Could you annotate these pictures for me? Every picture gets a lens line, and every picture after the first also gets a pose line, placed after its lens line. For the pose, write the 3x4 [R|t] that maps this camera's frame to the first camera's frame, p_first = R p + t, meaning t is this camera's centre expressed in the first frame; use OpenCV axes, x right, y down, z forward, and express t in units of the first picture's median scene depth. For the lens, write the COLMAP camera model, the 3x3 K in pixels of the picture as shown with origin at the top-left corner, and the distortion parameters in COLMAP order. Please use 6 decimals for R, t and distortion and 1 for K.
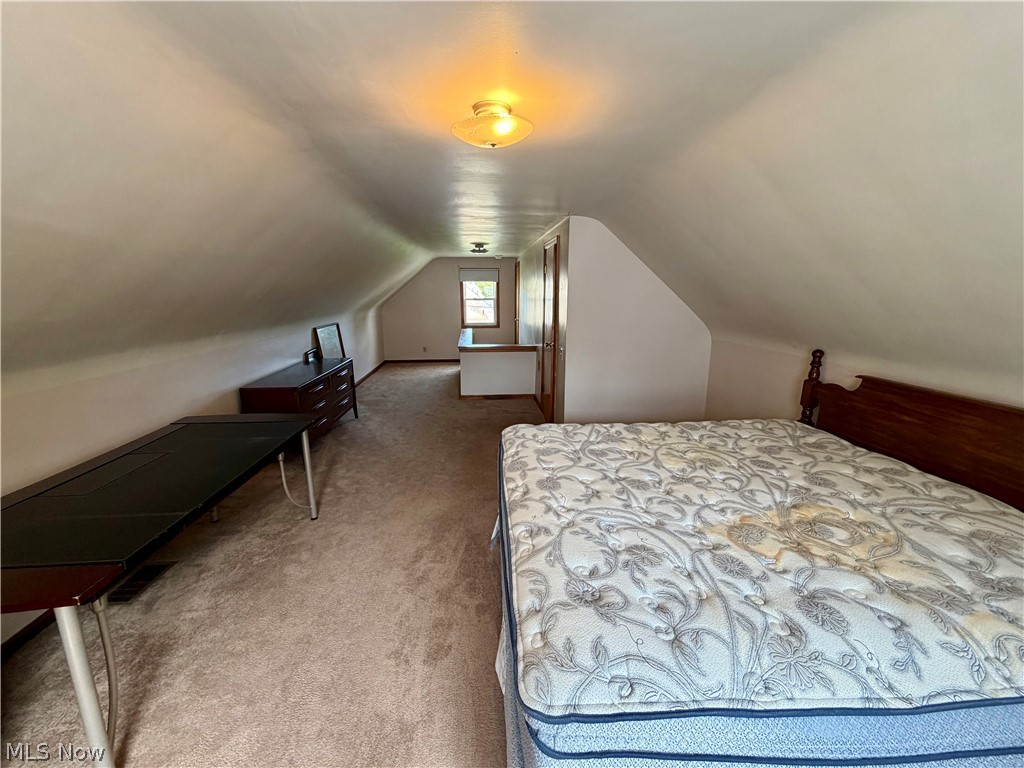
lens RADIAL K [[408.0, 0, 510.5], [0, 408.0, 382.7], [0, 0, 1]] dist [0.000221, -0.000293]
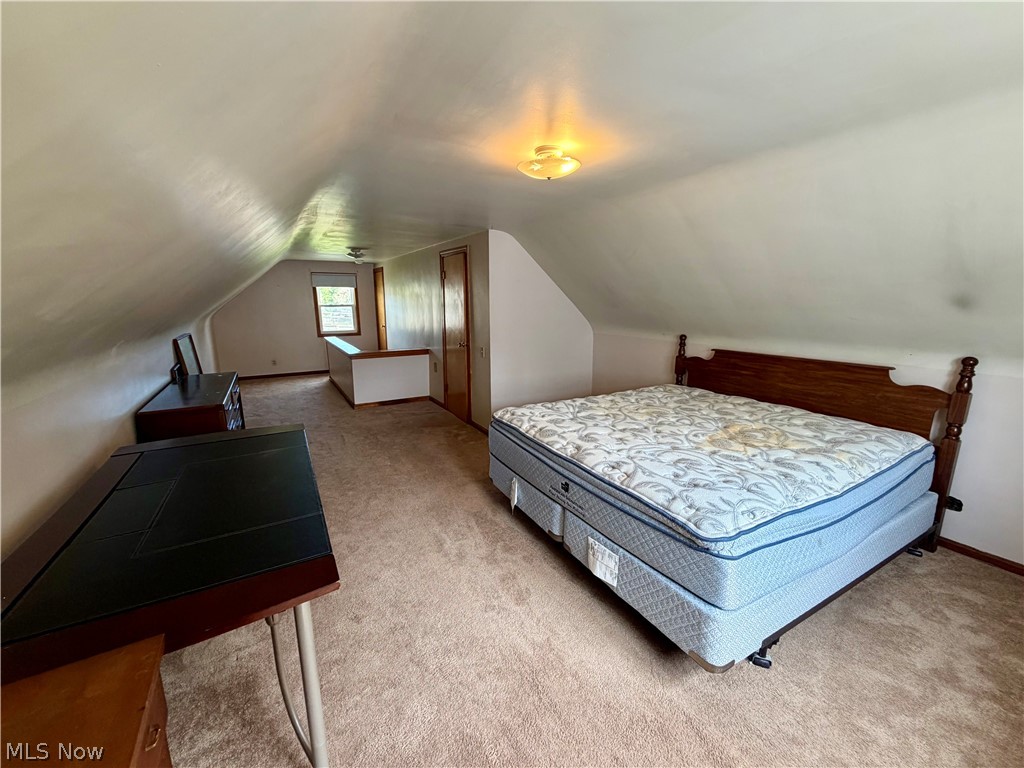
lens RADIAL K [[408.0, 0, 509.2], [0, 408.0, 381.7], [0, 0, 1]] dist [0.000221, -0.000293]
pose [[0.899794, -0.085503, 0.427856, -0.582769], [0.094563, 0.995519, 0.000078, 0.036700], [-0.425945, 0.040389, 0.903847, -0.069783]]
